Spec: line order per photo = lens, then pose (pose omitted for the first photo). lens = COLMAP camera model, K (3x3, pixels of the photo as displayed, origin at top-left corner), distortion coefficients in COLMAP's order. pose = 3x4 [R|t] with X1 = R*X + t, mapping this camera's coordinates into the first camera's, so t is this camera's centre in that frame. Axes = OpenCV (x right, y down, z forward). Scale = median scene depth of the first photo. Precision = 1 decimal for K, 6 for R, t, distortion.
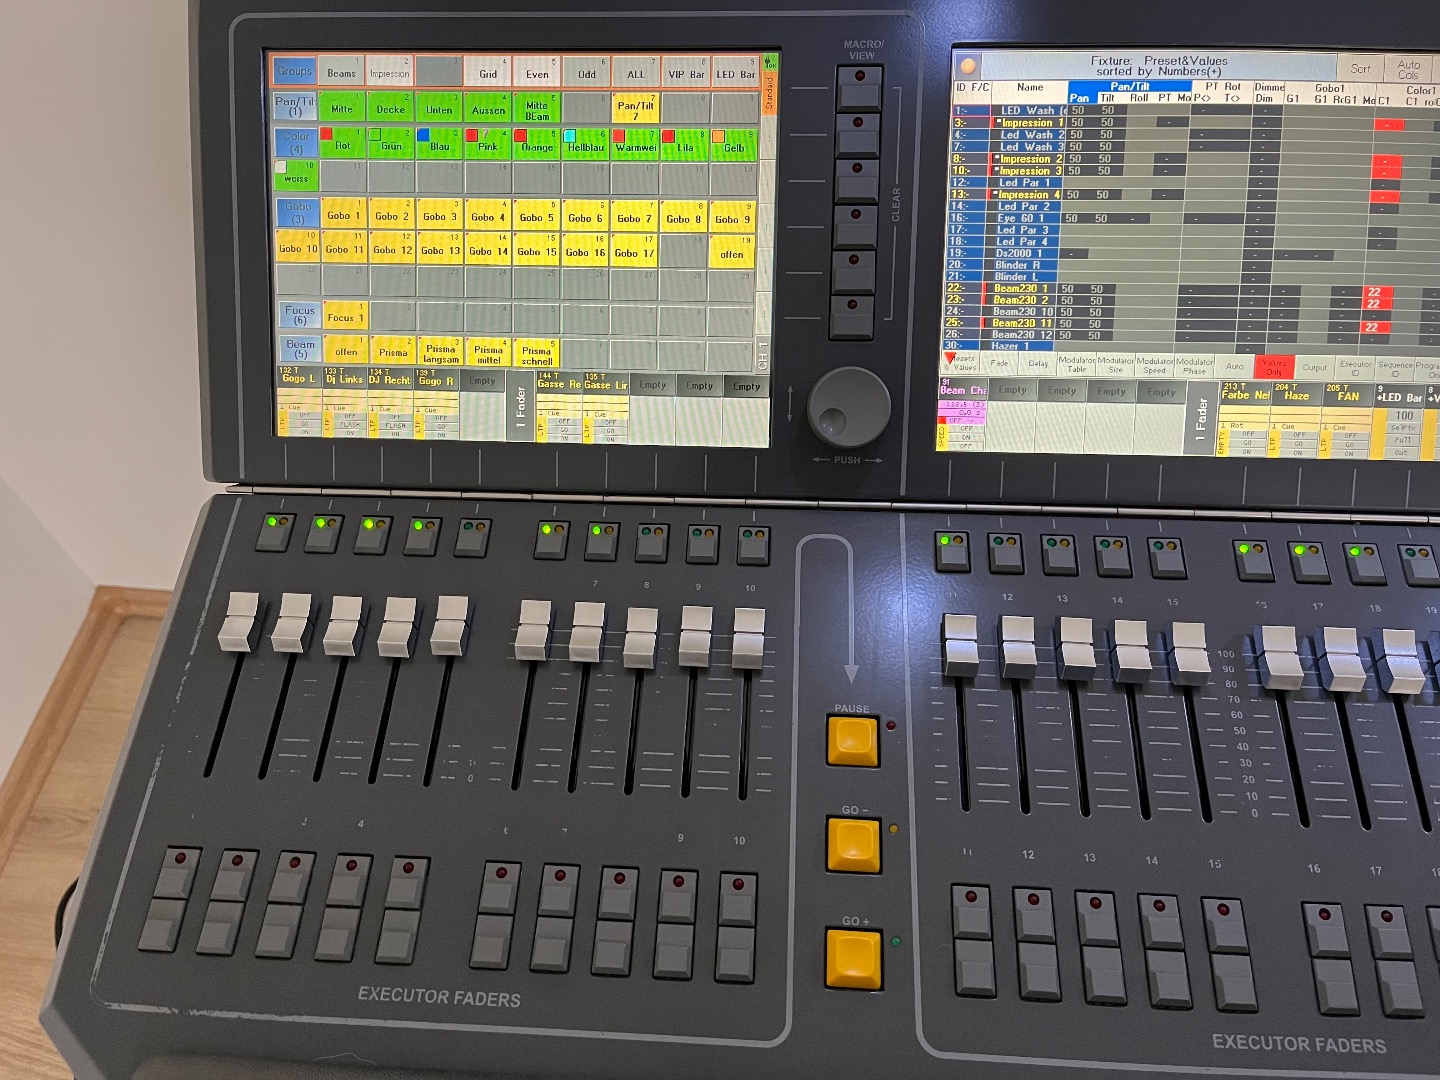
lens RADIAL K [[1079.8, 0, 692.8], [0, 1079.8, 536.6], [0, 0, 1]] dist [0.053943, -0.069719]
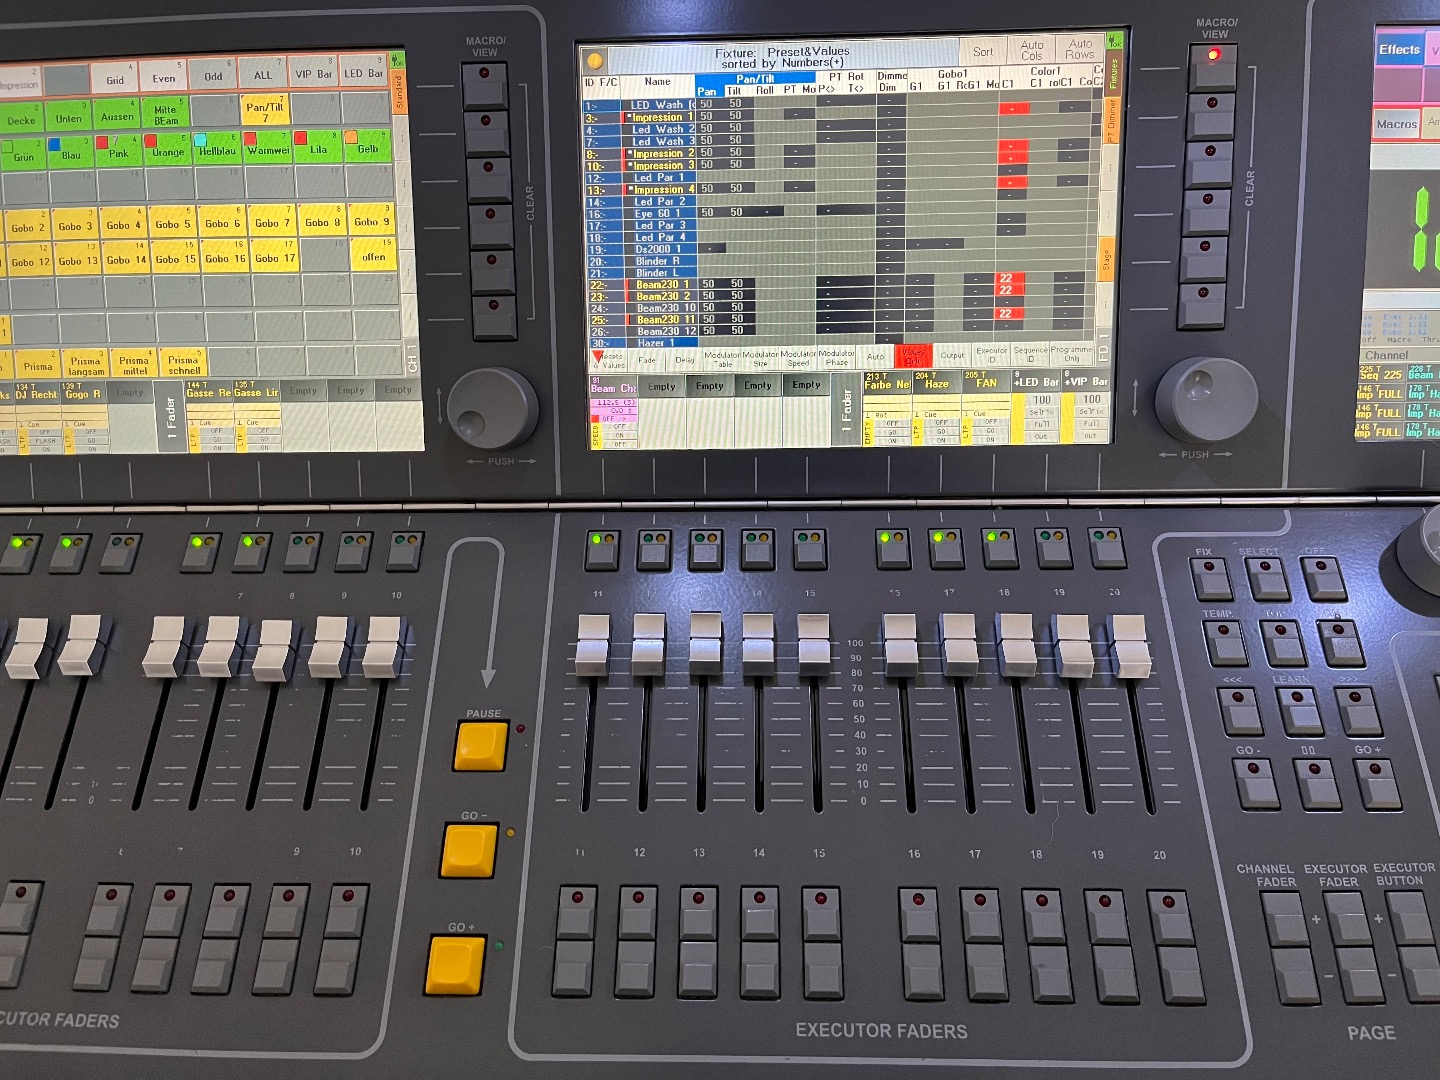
lens RADIAL K [[1110.2, 0, 683.8], [0, 1110.2, 543.1], [0, 0, 1]] dist [0.059641, -0.100964]
pose [[0.999083, -0.034449, 0.025437, 0.288729], [0.034424, 0.999406, 0.001440, 0.007779], [-0.025471, -0.000563, 0.999675, -0.020405]]
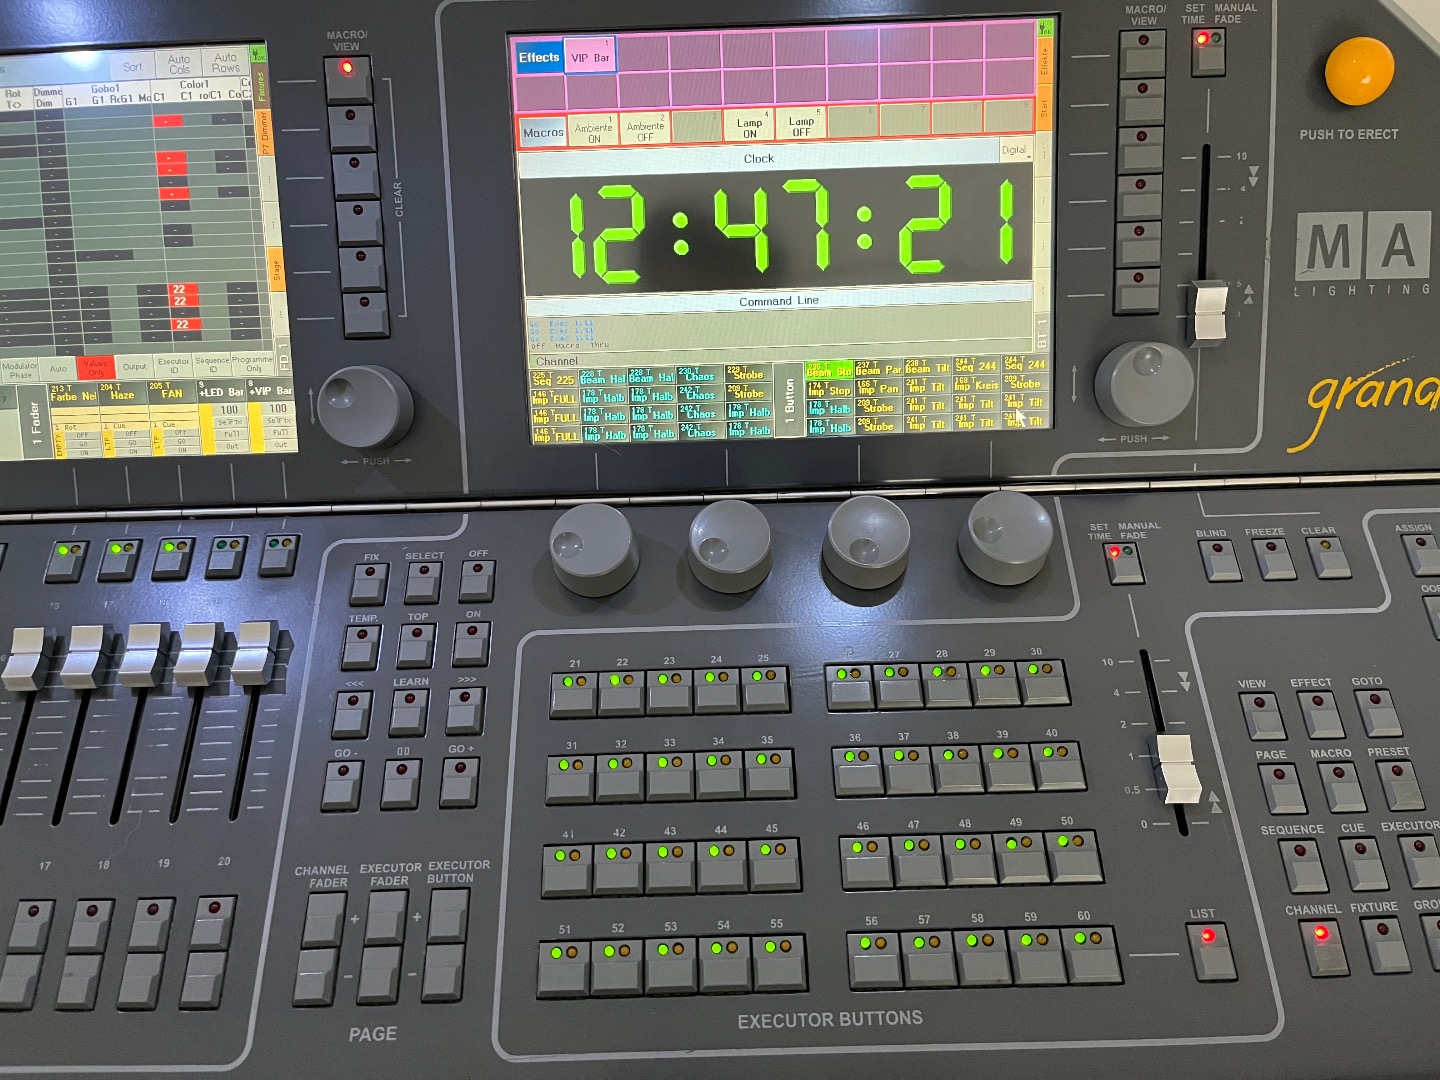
lens RADIAL K [[1115.9, 0, 720.0], [0, 1115.9, 540.0], [0, 0, 1]] dist [0.064355, -0.105682]
pose [[0.996195, -0.057798, 0.065234, 1.024190], [0.057478, 0.998324, 0.006771, 0.028424], [-0.065516, -0.002995, 0.997847, -0.071545]]
